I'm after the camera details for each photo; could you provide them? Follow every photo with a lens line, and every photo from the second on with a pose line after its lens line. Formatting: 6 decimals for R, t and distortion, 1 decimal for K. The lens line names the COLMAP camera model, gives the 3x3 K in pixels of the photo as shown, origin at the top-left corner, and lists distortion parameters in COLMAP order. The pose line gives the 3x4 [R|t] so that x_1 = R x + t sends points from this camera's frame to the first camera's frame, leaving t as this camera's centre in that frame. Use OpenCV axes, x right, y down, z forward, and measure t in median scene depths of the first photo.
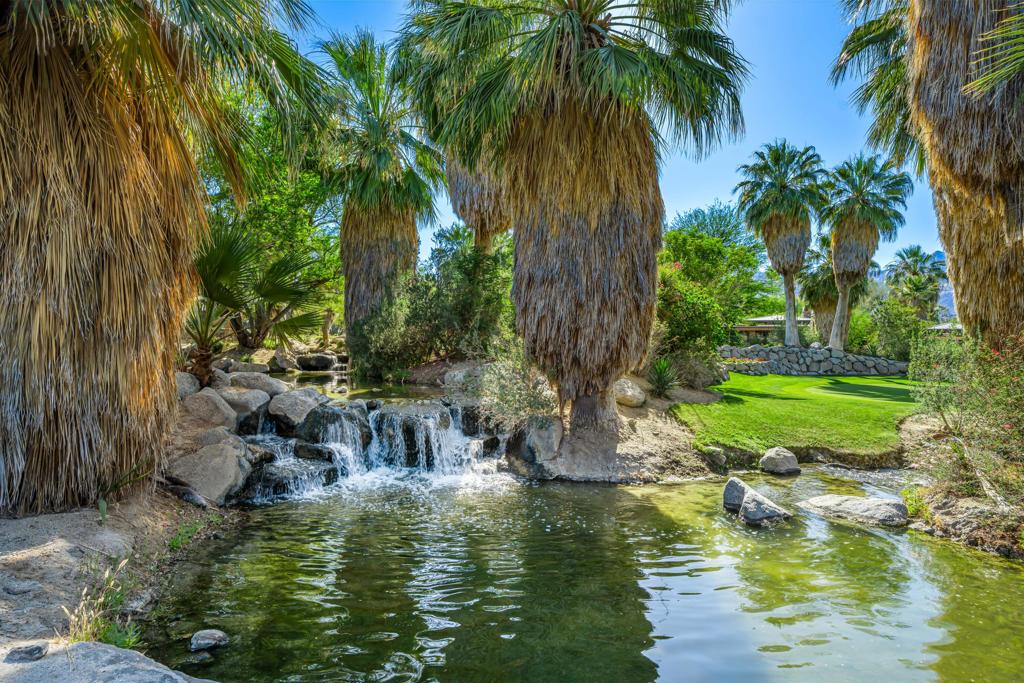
lens RADIAL K [[537.5, 0, 502.7], [0, 537.5, 345.3], [0, 0, 1]] dist [-0.000866, 0.000716]
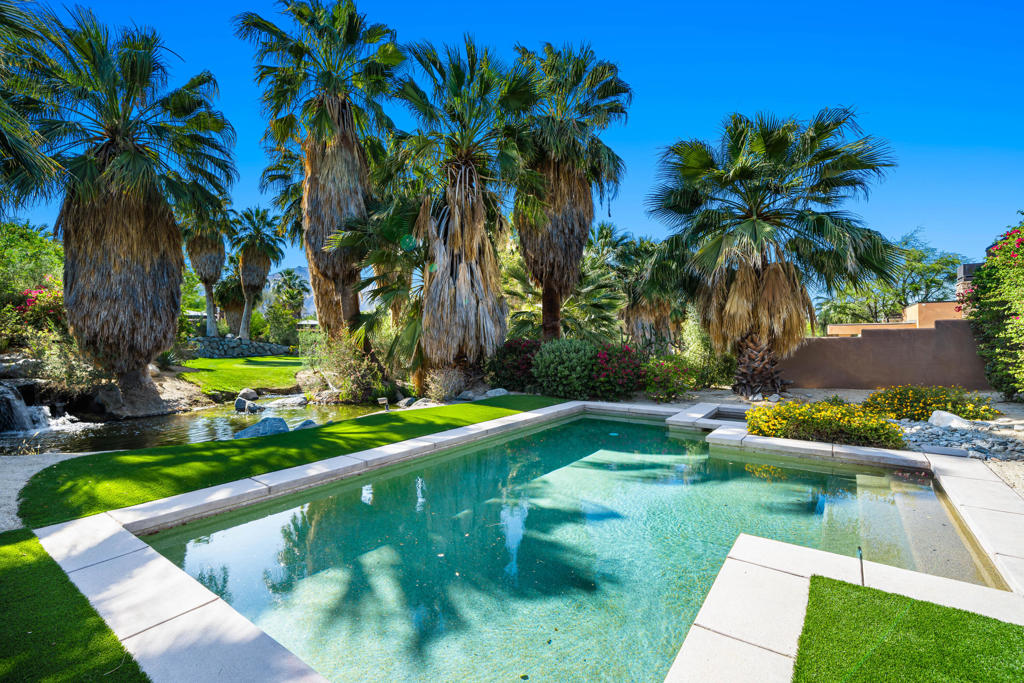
lens RADIAL K [[452.4, 0, 512.5], [0, 452.4, 340.9], [0, 0, 1]] dist [0.002773, 0.000181]
pose [[0.436802, -0.019056, 0.899356, -0.156052], [0.007279, 0.999818, 0.017649, -0.002351], [-0.899528, -0.001163, 0.436861, -0.171676]]
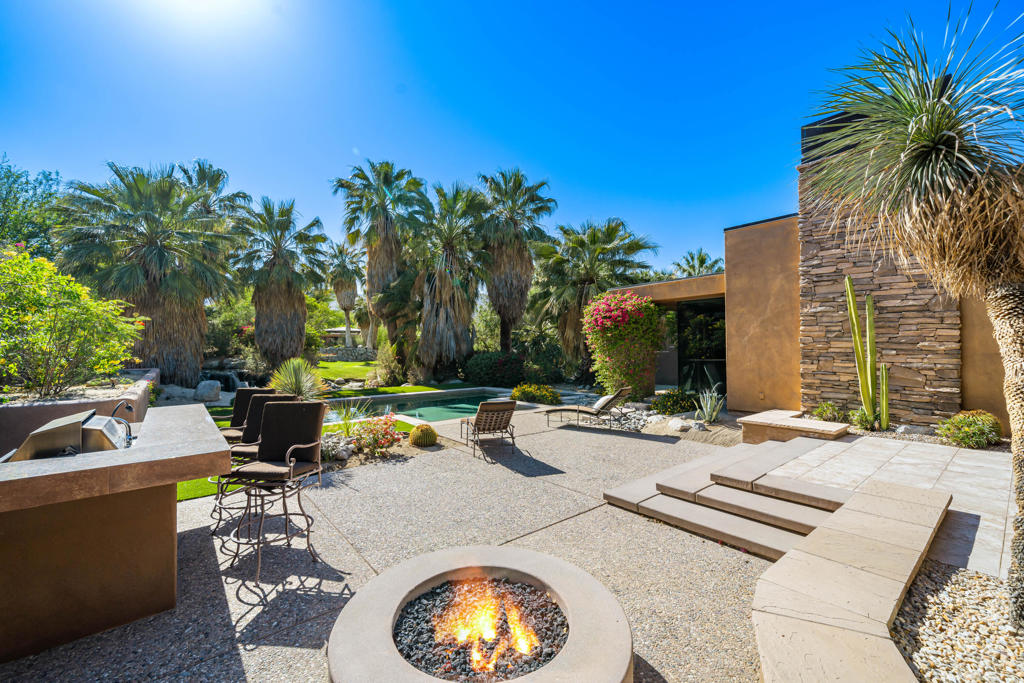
lens RADIAL K [[417.5, 0, 510.2], [0, 417.5, 338.4], [0, 0, 1]] dist [-0.000037, 0.000004]
pose [[0.659605, -0.000098, 0.751612, -0.230010], [0.009913, 0.999914, -0.008569, -0.010863], [-0.751547, 0.013103, 0.659549, -0.470673]]
